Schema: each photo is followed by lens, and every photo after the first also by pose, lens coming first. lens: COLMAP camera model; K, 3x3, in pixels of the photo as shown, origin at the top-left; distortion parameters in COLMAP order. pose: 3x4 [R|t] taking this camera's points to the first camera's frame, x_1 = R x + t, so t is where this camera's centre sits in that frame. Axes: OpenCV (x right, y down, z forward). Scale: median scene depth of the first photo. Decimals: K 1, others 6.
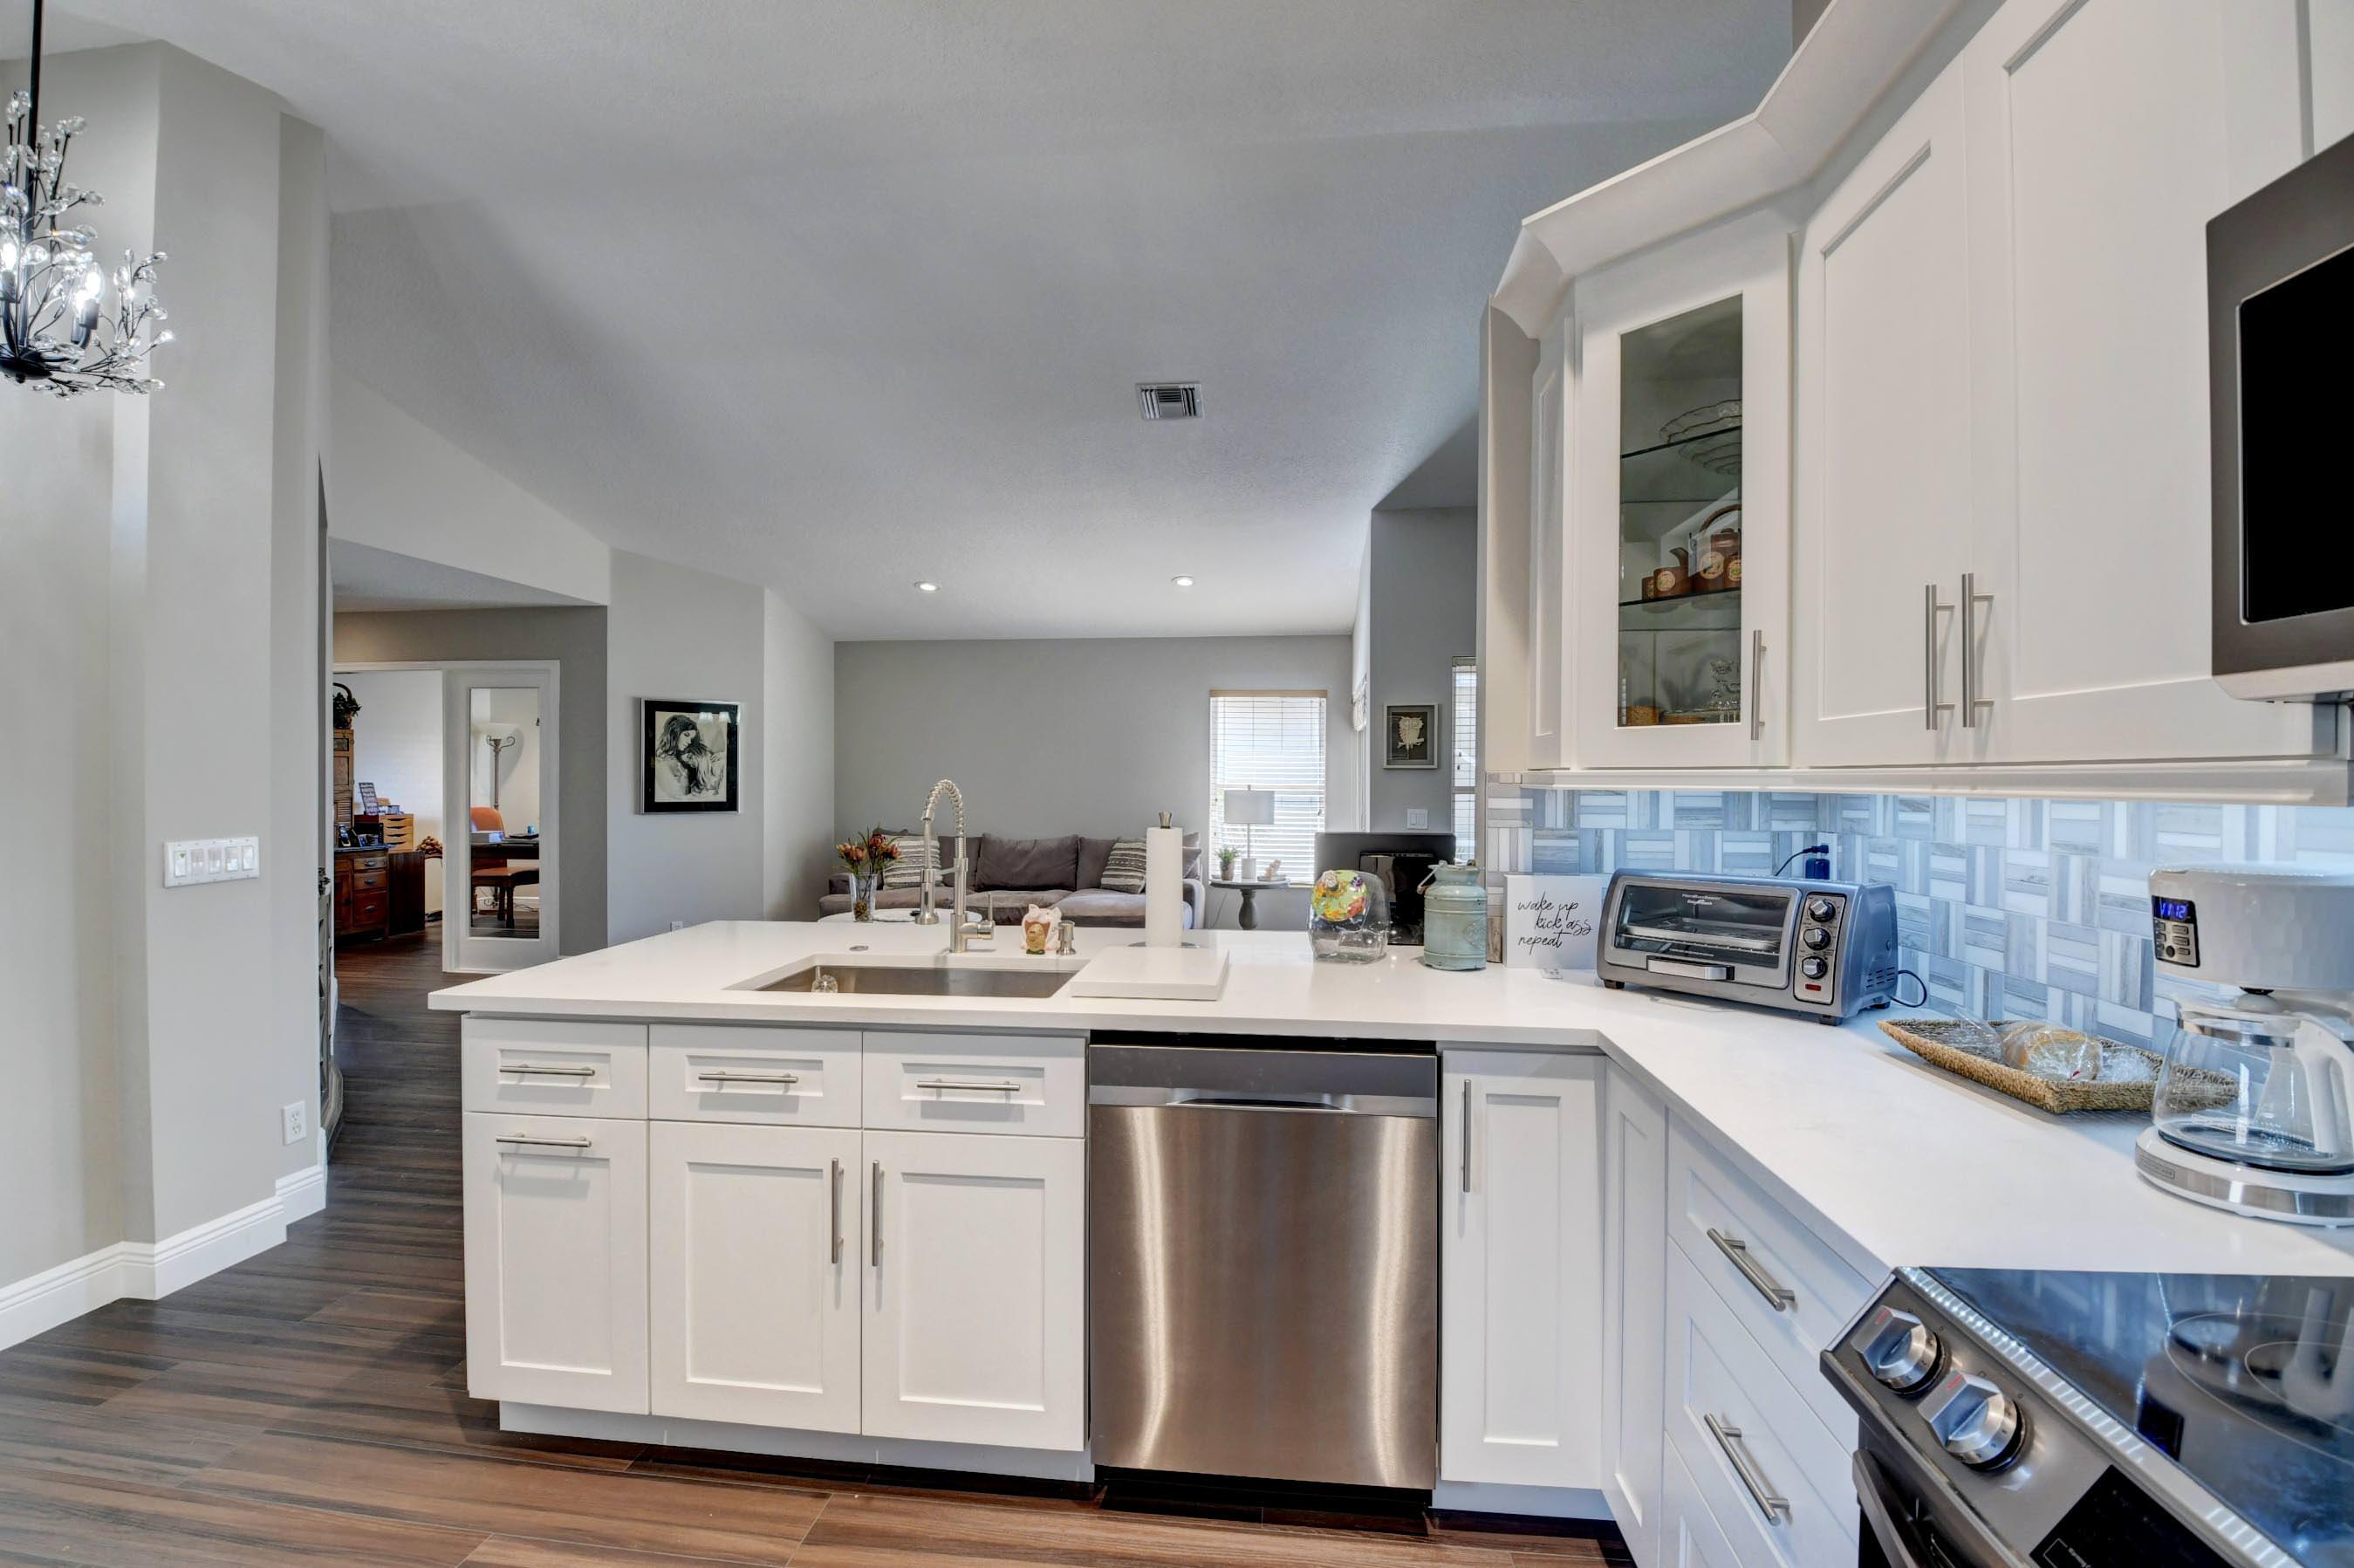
lens RADIAL K [[1038.4, 0, 1180.7], [0, 1038.4, 780.7], [0, 0, 1]] dist [-0.003794, -0.011704]
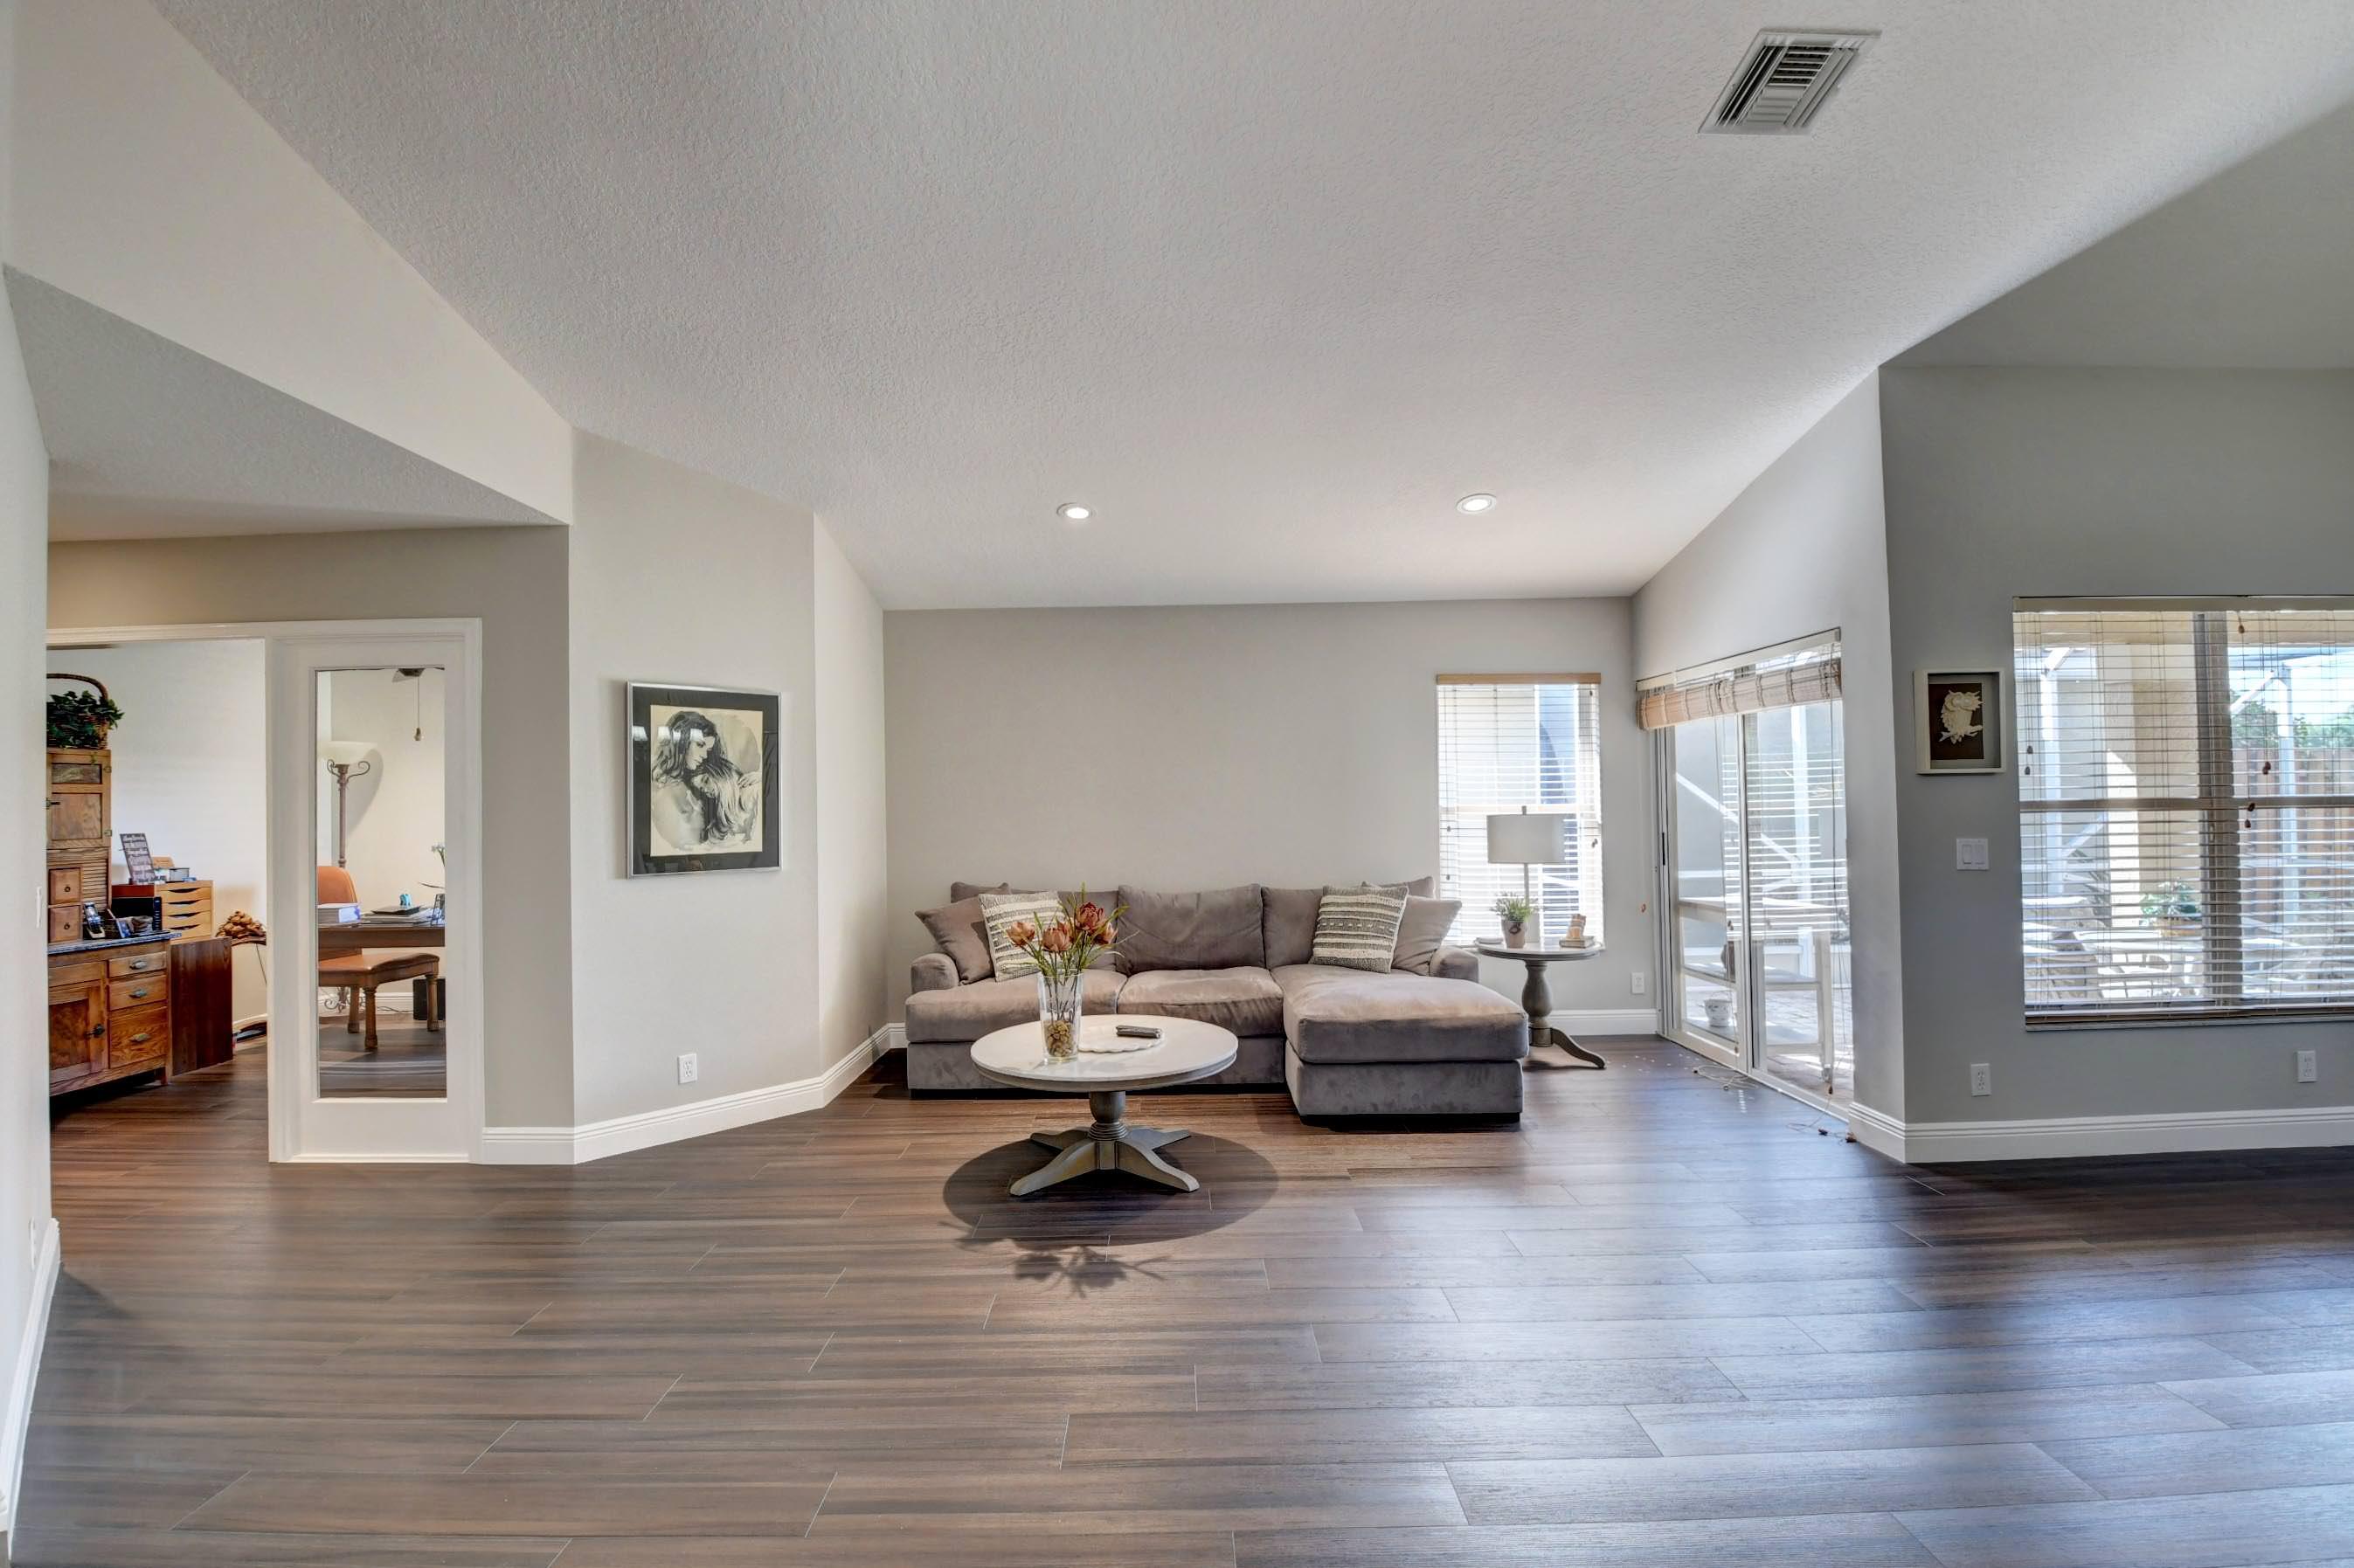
lens RADIAL K [[1038.2, 0, 1169.6], [0, 1038.2, 782.2], [0, 0, 1]] dist [-0.003794, -0.011704]
pose [[0.993643, -0.018907, 0.110974, -0.246194], [0.021397, 0.999544, -0.021287, -0.002892], [-0.110521, 0.023526, 0.993595, 0.332757]]
